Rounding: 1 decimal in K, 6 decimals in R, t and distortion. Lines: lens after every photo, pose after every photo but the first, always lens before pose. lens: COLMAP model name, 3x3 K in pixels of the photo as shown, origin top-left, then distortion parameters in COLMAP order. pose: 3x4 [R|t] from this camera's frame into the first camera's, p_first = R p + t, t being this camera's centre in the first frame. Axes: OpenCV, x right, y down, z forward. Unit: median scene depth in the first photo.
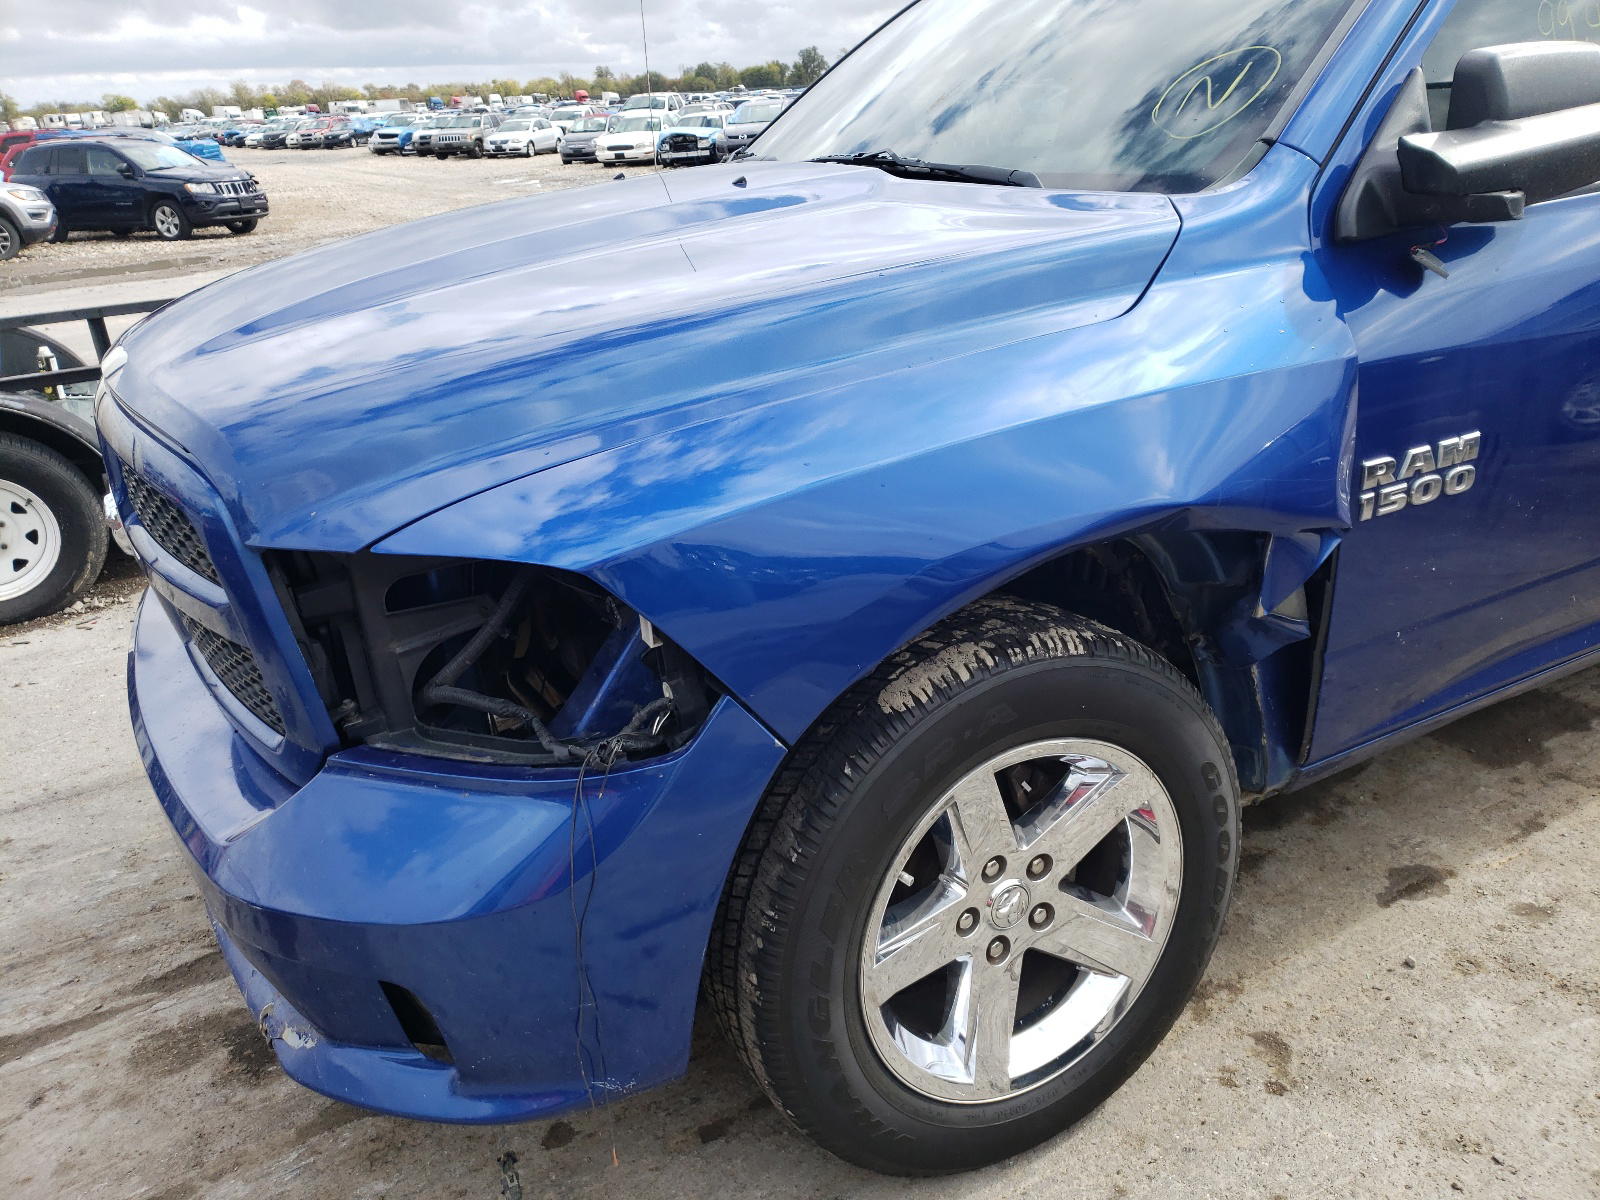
lens RADIAL K [[1268.2, 0, 795.8], [0, 1268.2, 608.7], [0, 0, 1]] dist [-0.001585, 0.032547]
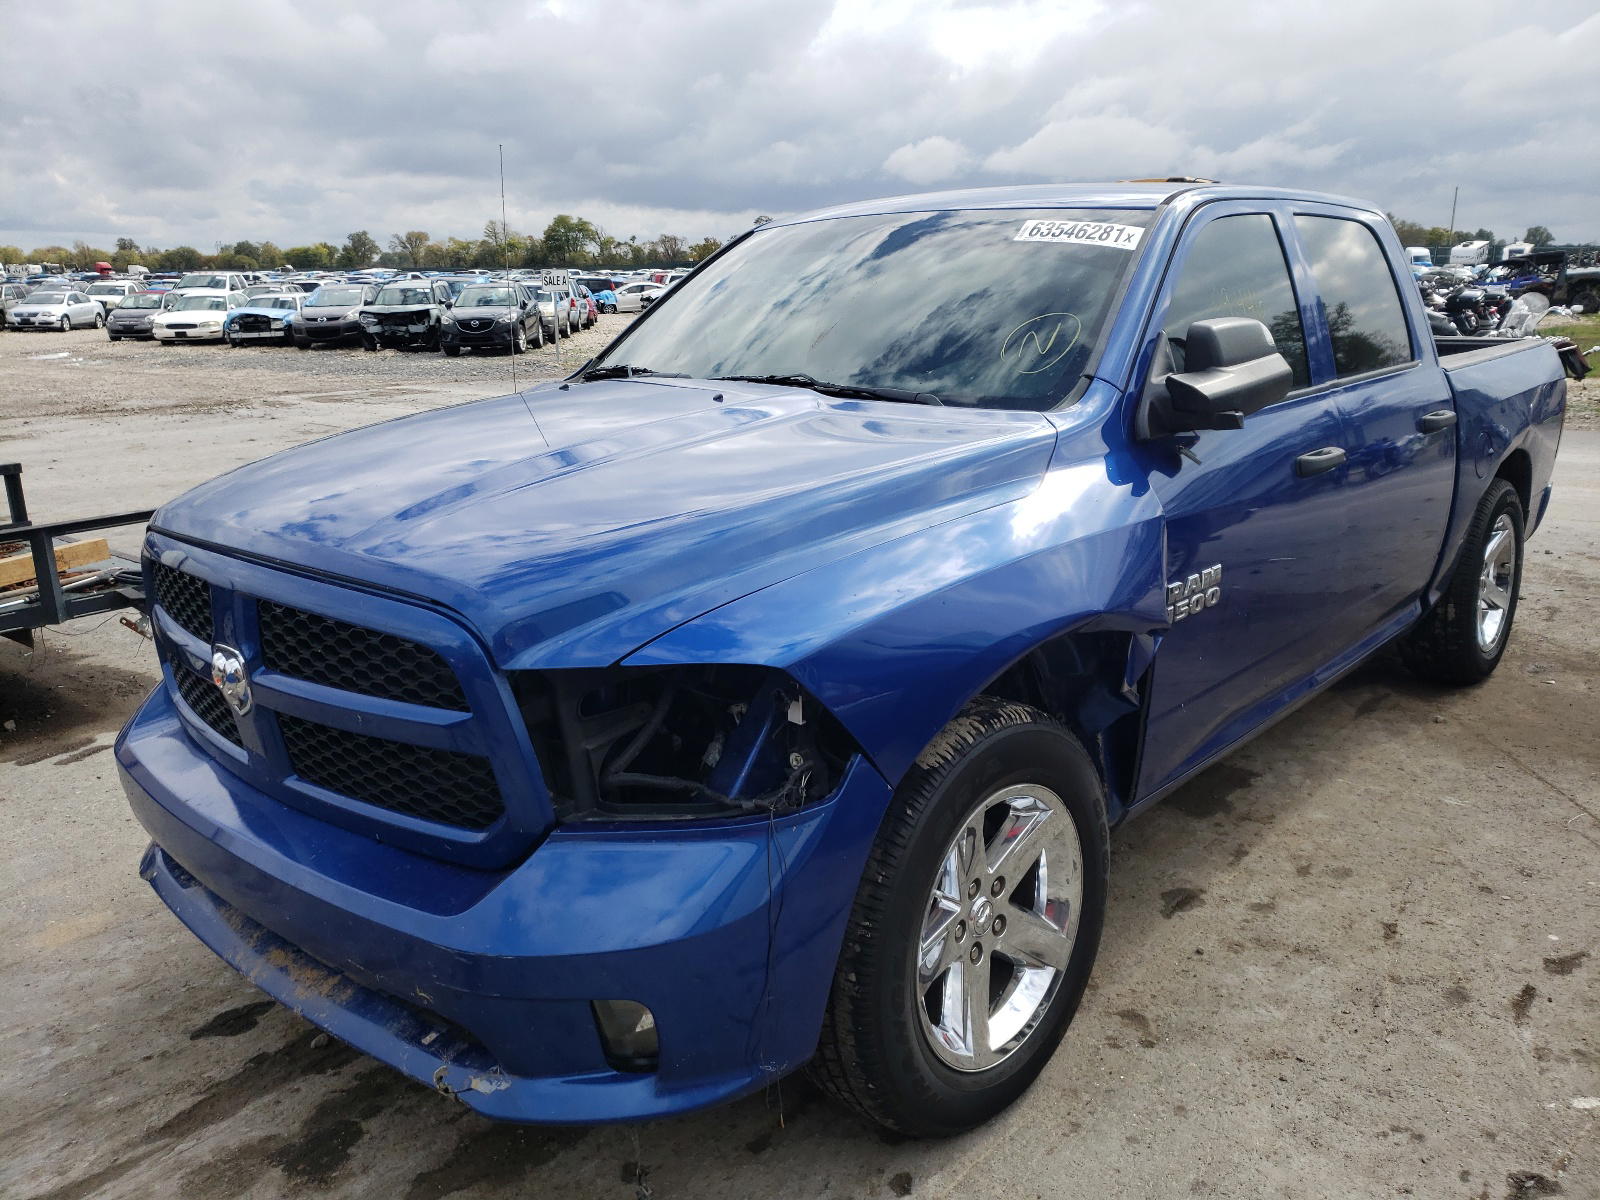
lens RADIAL K [[1268.2, 0, 795.8], [0, 1268.2, 608.7], [0, 0, 1]] dist [-0.001585, 0.032547]
pose [[0.948529, -0.039514, 0.314214, -0.392957], [0.082132, 0.988931, -0.123573, 0.054097], [-0.305853, 0.143020, 0.941275, -0.234544]]
